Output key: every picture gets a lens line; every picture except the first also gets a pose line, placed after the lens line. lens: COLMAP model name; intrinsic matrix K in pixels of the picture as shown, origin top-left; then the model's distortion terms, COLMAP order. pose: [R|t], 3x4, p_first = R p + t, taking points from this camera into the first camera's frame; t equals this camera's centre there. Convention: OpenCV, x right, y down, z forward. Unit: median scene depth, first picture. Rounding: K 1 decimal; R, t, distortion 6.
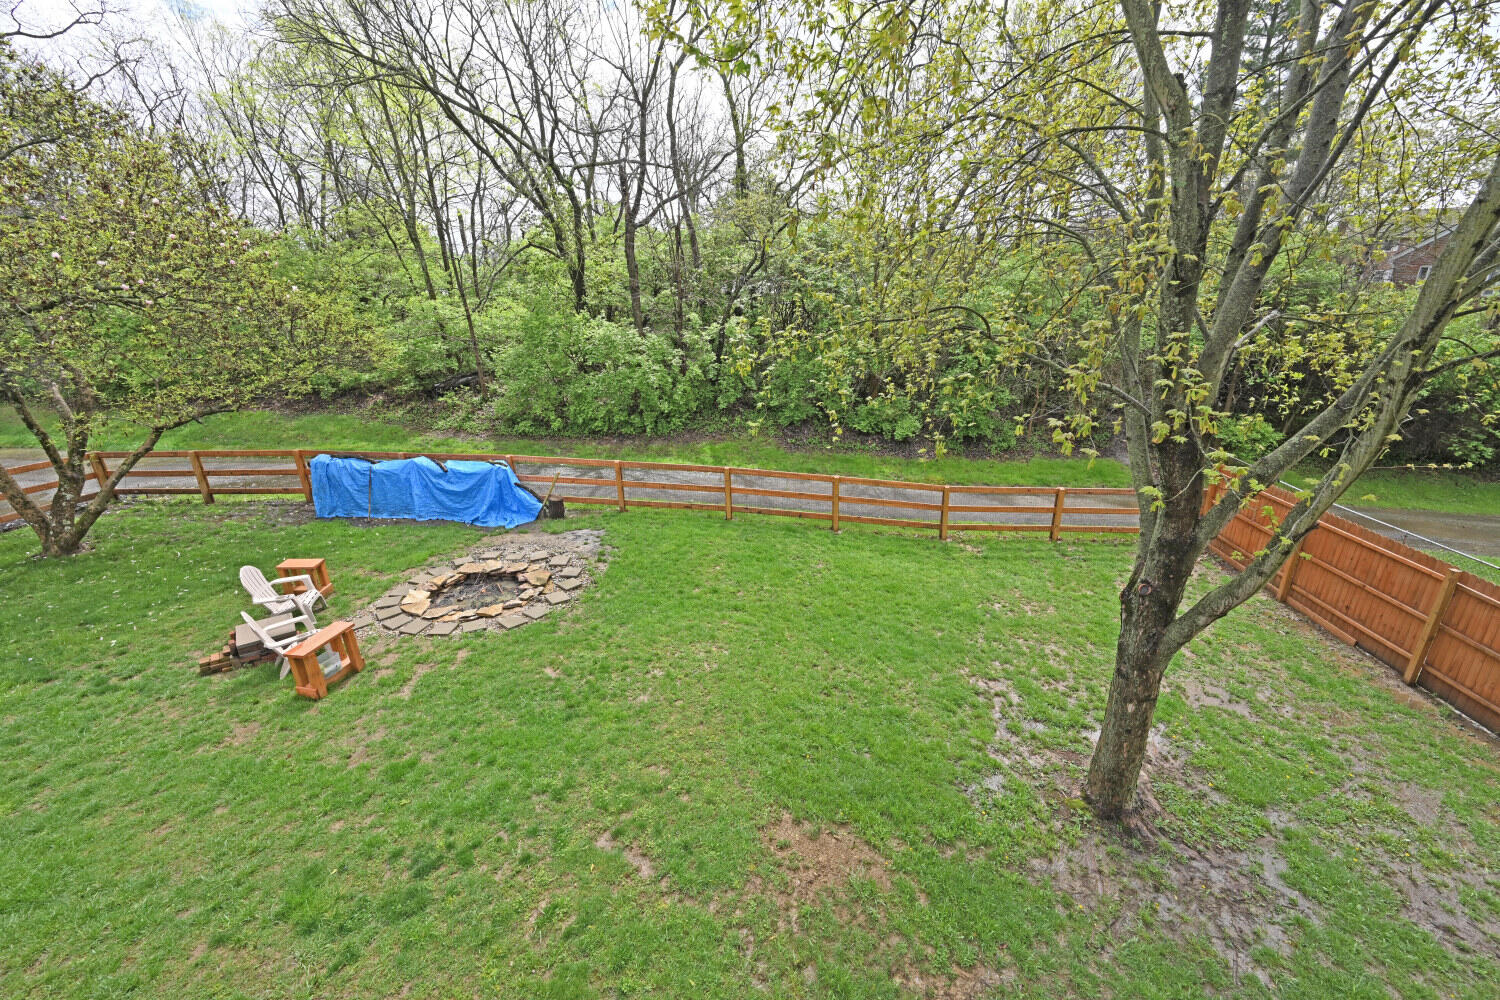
lens RADIAL K [[588.8, 0, 745.3], [0, 588.8, 503.1], [0, 0, 1]] dist [-0.000557, -0.000175]
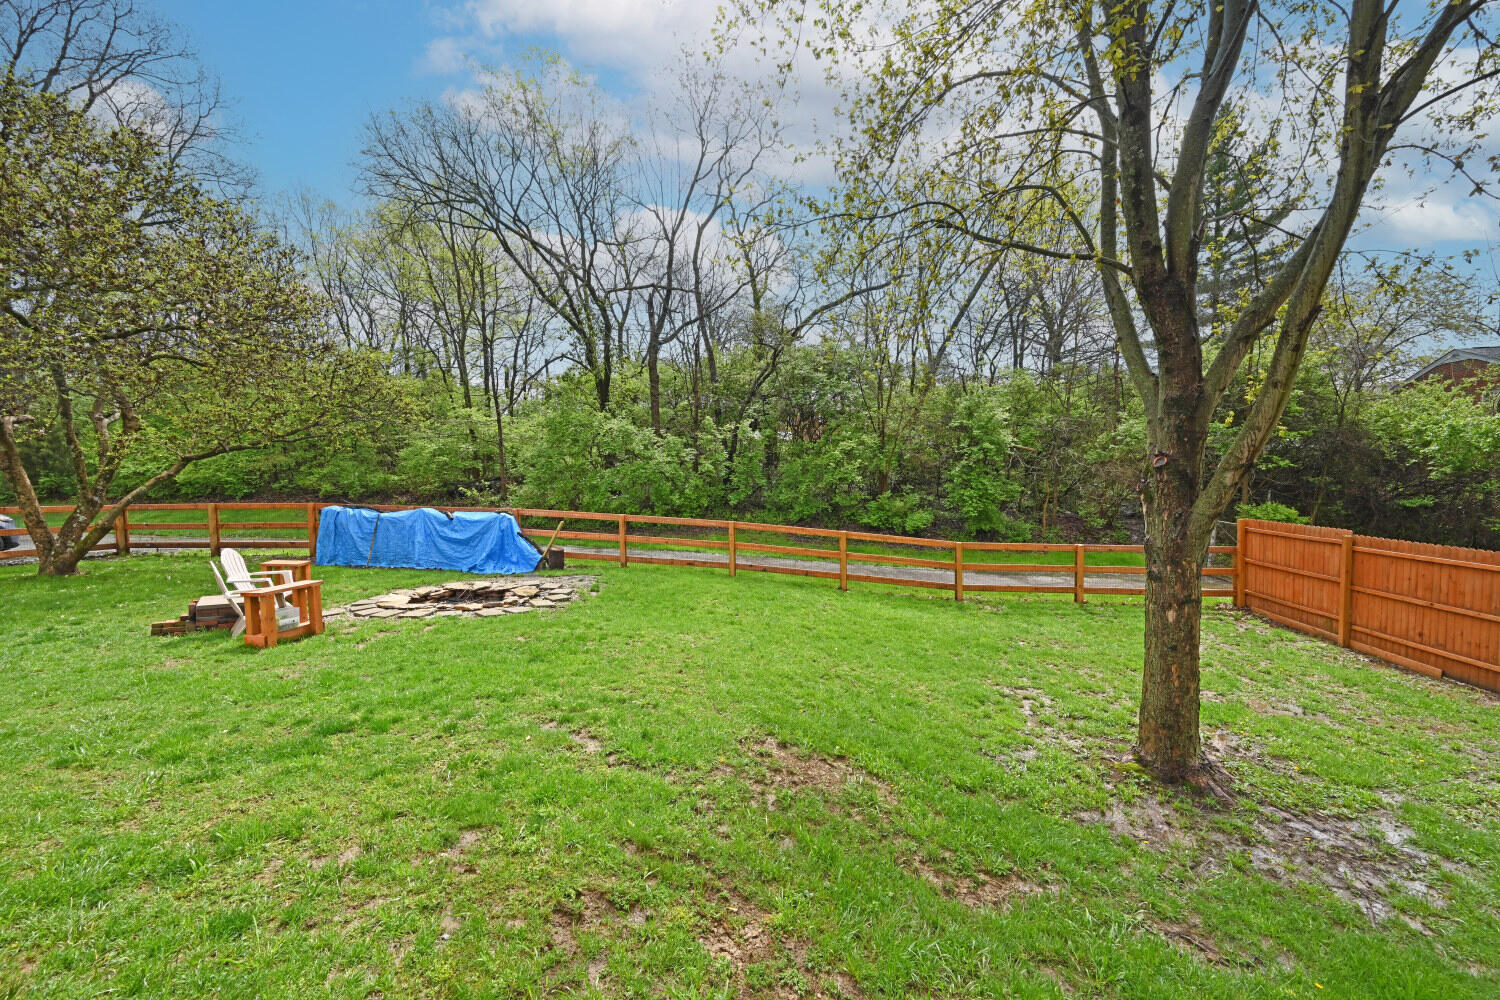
lens RADIAL K [[590.0, 0, 742.2], [0, 590.0, 495.3], [0, 0, 1]] dist [-0.001513, 0.000383]
pose [[0.999207, 0.015402, -0.036725, 0.021703], [-0.025195, 0.958654, -0.283455, 0.174555], [0.030841, 0.284156, 0.958282, 0.040167]]
